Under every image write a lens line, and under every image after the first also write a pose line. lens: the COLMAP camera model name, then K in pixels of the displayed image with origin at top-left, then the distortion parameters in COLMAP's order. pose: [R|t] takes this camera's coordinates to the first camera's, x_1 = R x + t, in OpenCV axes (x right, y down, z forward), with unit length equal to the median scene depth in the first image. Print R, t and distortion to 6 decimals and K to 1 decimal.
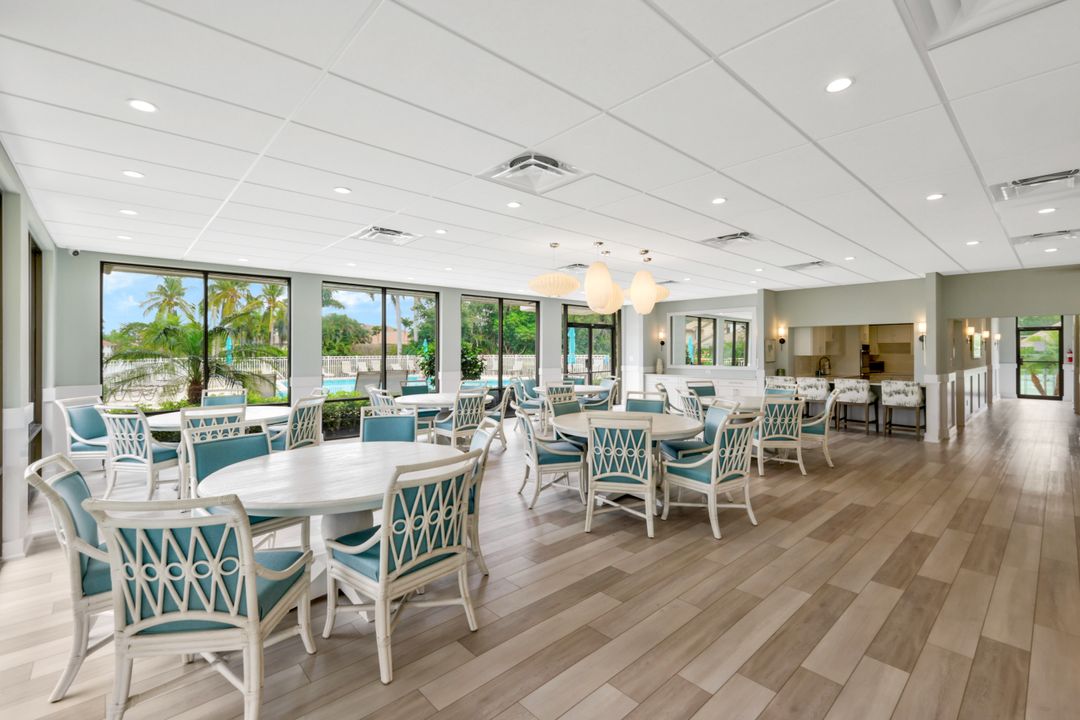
lens RADIAL K [[472.9, 0, 540.0], [0, 472.9, 360.0], [0, 0, 1]] dist [0.000886, 0.000248]
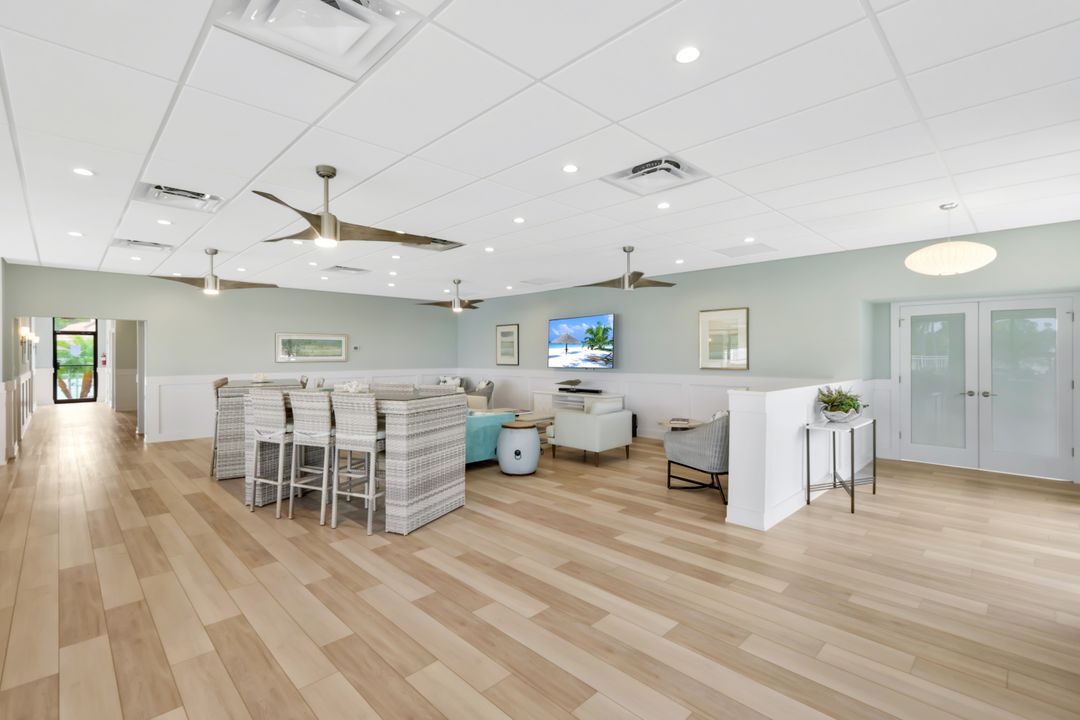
lens RADIAL K [[483.8, 0, 540.0], [0, 483.8, 360.0], [0, 0, 1]] dist [-0.000578, -0.000190]
pose [[-0.044105, -0.010788, 0.998969, -0.087179], [0.022856, 0.999669, 0.011805, 0.008427], [-0.998765, 0.023353, -0.043844, 0.203203]]
